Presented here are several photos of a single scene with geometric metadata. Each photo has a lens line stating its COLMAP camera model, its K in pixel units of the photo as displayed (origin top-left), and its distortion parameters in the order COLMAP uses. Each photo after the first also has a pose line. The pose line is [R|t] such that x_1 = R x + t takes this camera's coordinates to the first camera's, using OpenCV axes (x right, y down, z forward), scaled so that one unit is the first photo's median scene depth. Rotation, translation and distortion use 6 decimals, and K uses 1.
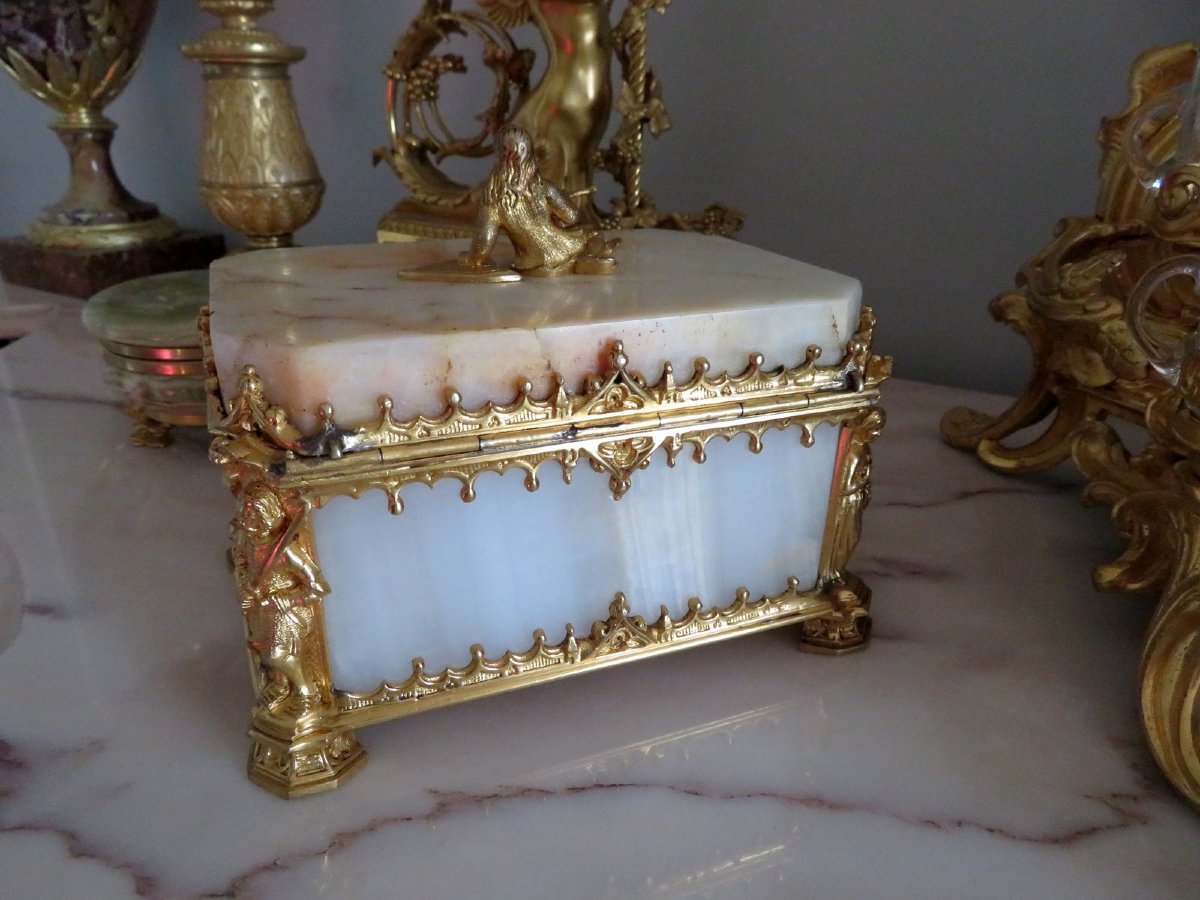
lens RADIAL K [[869.2, 0, 593.6], [0, 869.2, 457.0], [0, 0, 1]] dist [-0.000940, 0.004033]
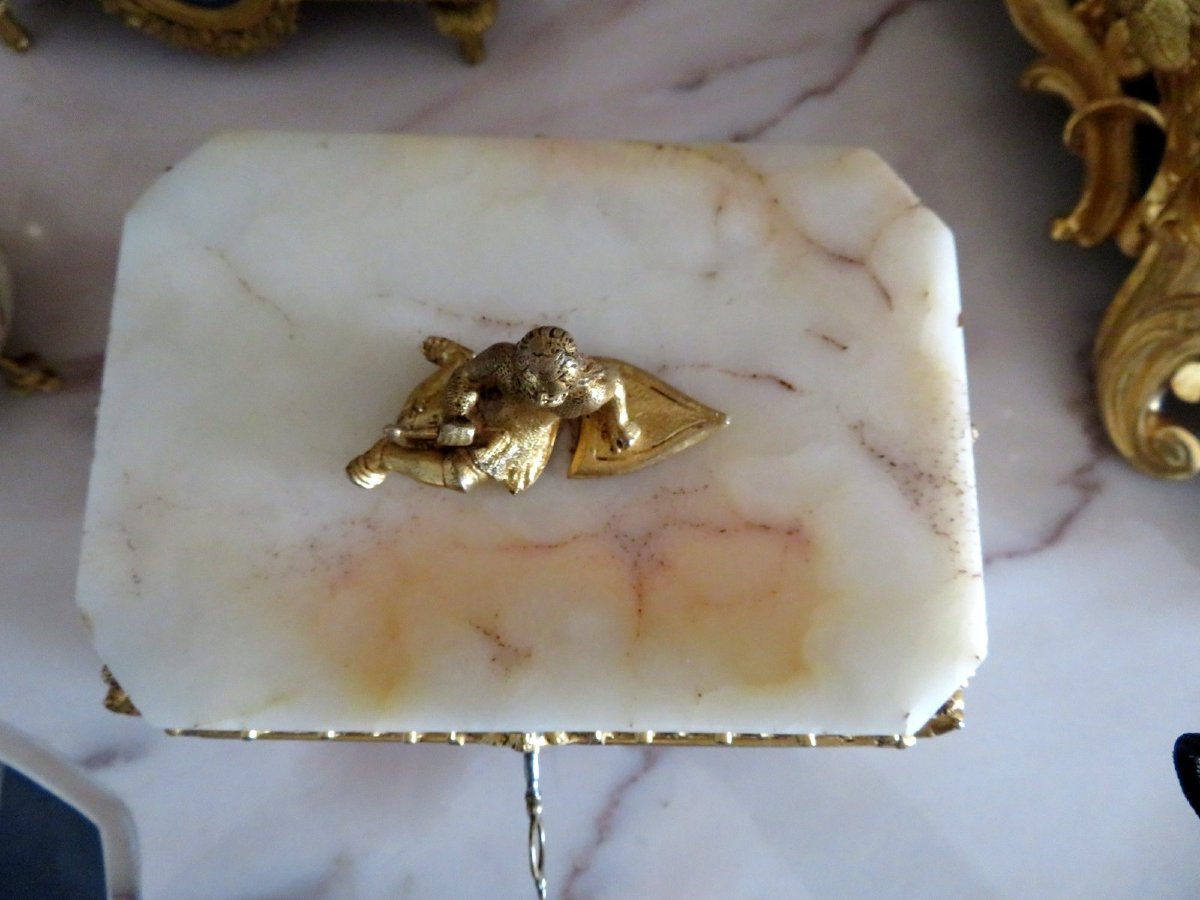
lens RADIAL K [[869.2, 0, 593.4], [0, 869.2, 452.8], [0, 0, 1]] dist [-0.000940, 0.004033]
pose [[0.867486, -0.487916, 0.096982, -0.096298], [0.198831, 0.518778, 0.831466, -0.557967], [-0.455997, -0.702002, 0.547046, 0.410691]]
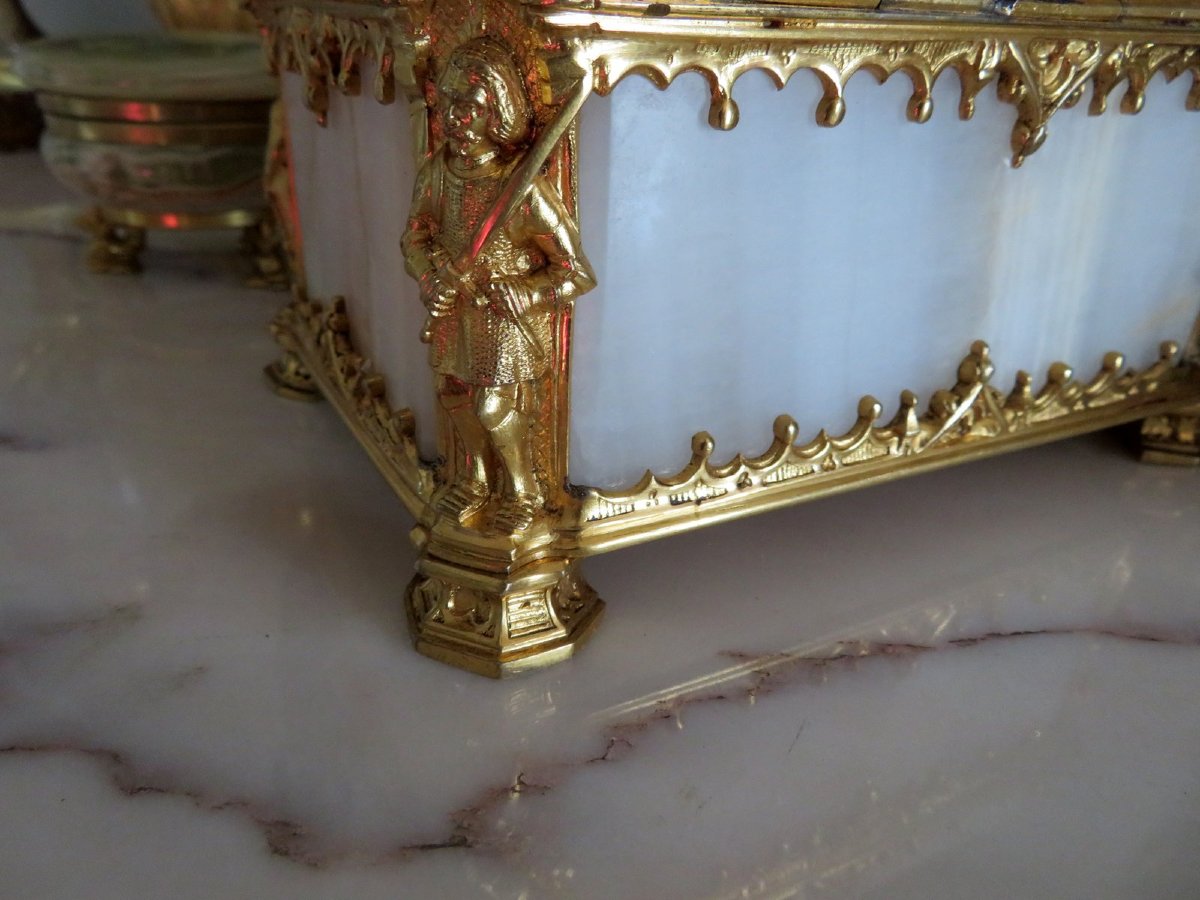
lens RADIAL K [[869.2, 0, 600.3], [0, 869.2, 450.7], [0, 0, 1]] dist [-0.000940, 0.004033]
pose [[0.995447, -0.025381, 0.091875, -0.209371], [0.021212, 0.998713, 0.046073, 0.138722], [-0.092926, -0.043914, 0.994704, 0.273008]]
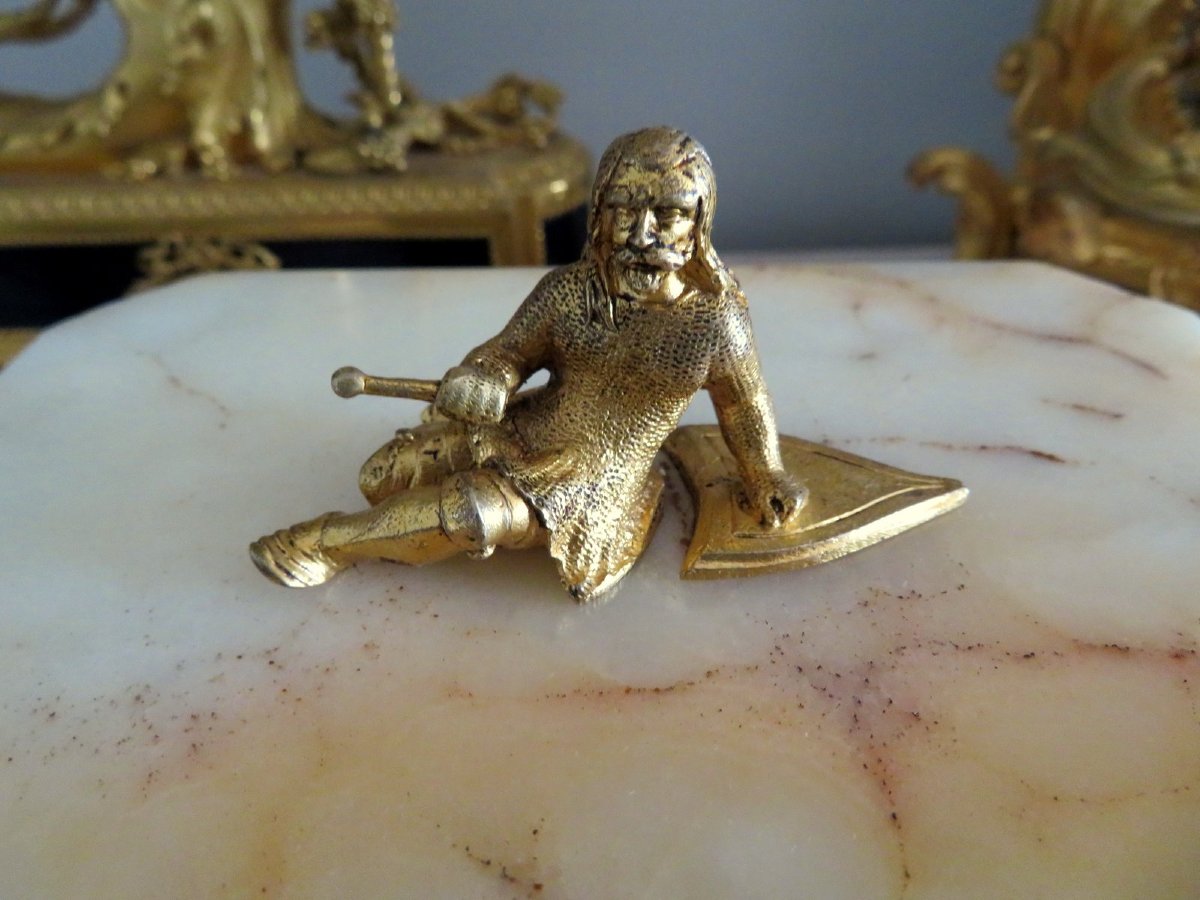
lens RADIAL K [[869.2, 0, 586.8], [0, 869.2, 446.7], [0, 0, 1]] dist [-0.000940, 0.004033]
pose [[0.868388, -0.319100, 0.379576, -0.178477], [0.233346, 0.938360, 0.255009, -0.236460], [-0.437553, -0.132874, 0.889321, 0.473413]]
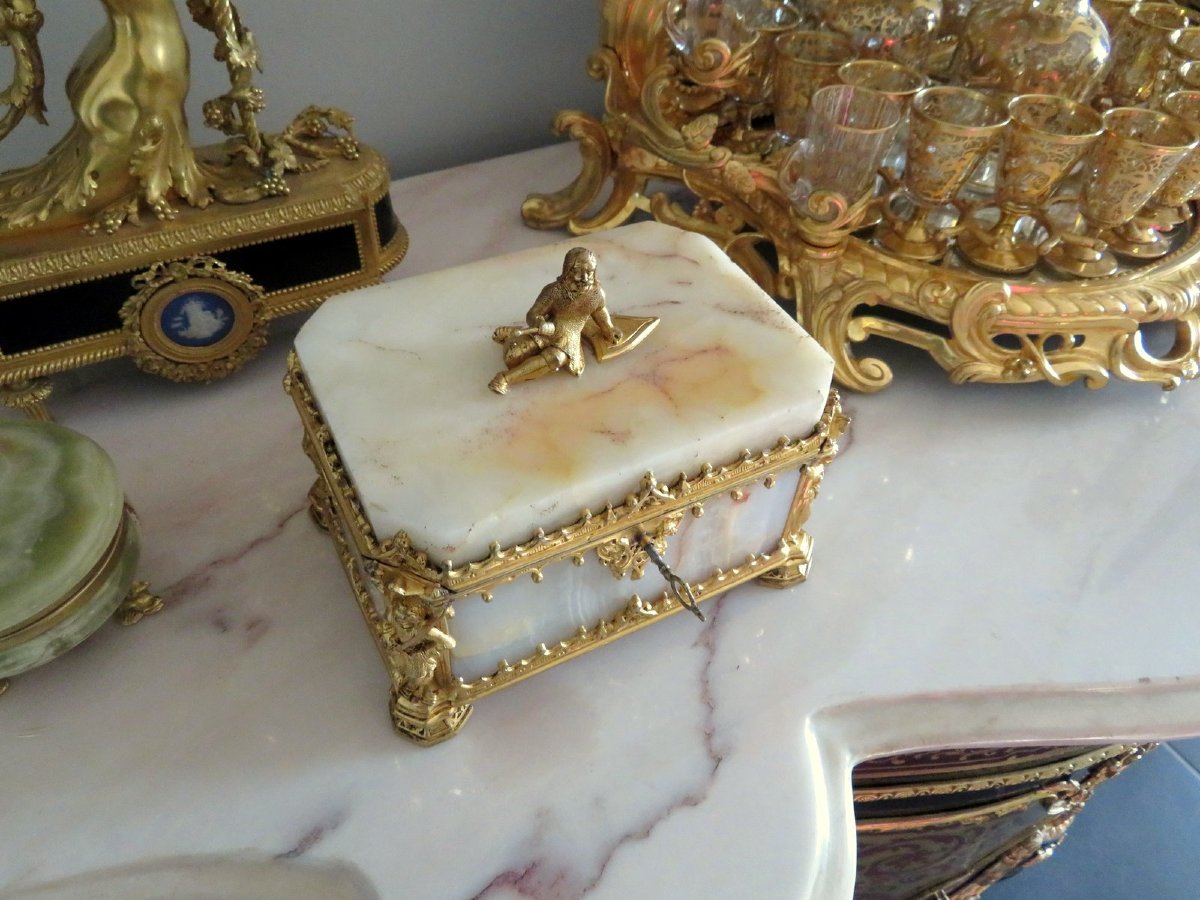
lens RADIAL K [[869.2, 0, 598.5], [0, 869.2, 453.4], [0, 0, 1]] dist [-0.000940, 0.004033]
pose [[0.520698, -0.611199, 0.596078, -0.671370], [0.291590, 0.783528, 0.548689, -0.555528], [-0.802402, -0.111891, 0.586201, 0.139646]]
